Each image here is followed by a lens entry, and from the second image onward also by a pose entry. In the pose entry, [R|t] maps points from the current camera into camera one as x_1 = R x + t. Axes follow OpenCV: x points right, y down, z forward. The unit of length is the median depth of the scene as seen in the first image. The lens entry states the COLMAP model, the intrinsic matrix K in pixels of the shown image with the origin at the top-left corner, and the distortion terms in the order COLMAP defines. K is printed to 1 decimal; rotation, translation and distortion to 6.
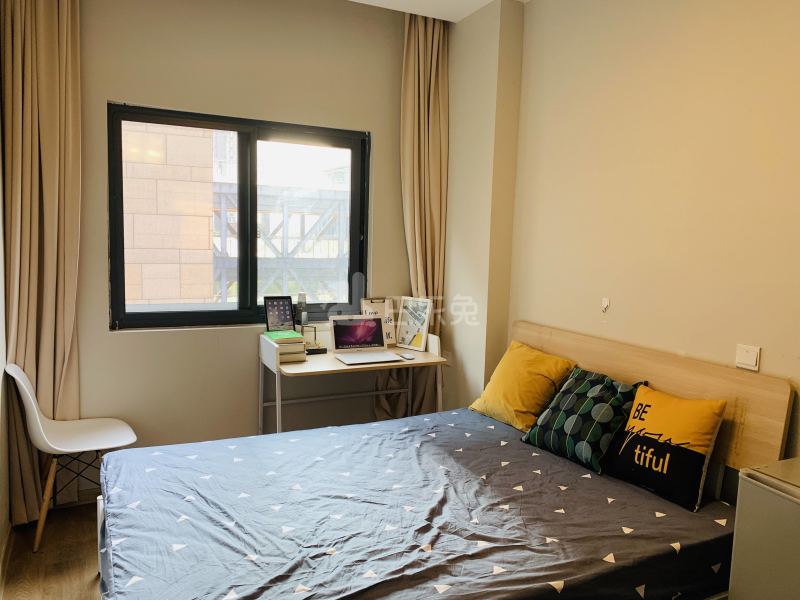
lens RADIAL K [[611.0, 0, 400.0], [0, 611.0, 300.0], [0, 0, 1]] dist [-0.000149, -0.000248]
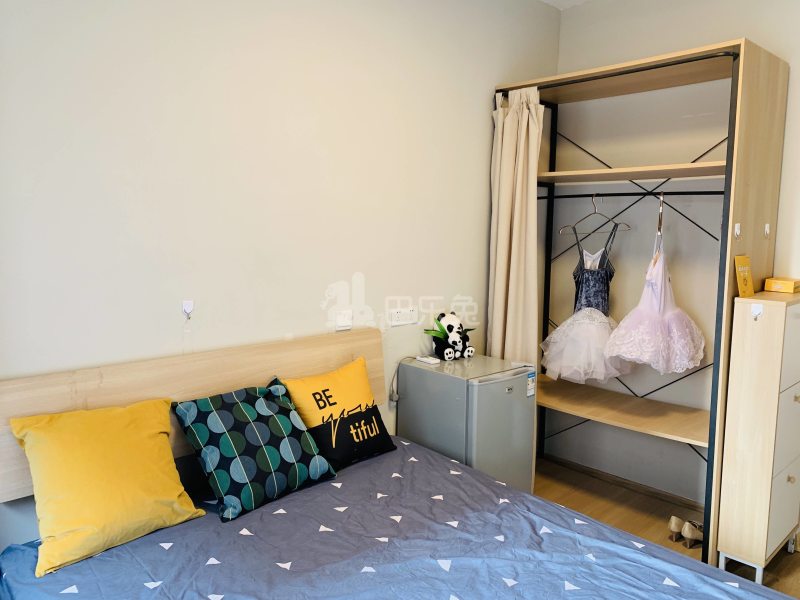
lens RADIAL K [[604.7, 0, 400.0], [0, 604.7, 300.0], [0, 0, 1]] dist [0.000933, 0.000325]
pose [[-0.291818, -0.149149, 0.944773, -0.512934], [0.084451, 0.979891, 0.180778, -0.132804], [-0.952738, 0.132542, -0.273354, 1.077518]]
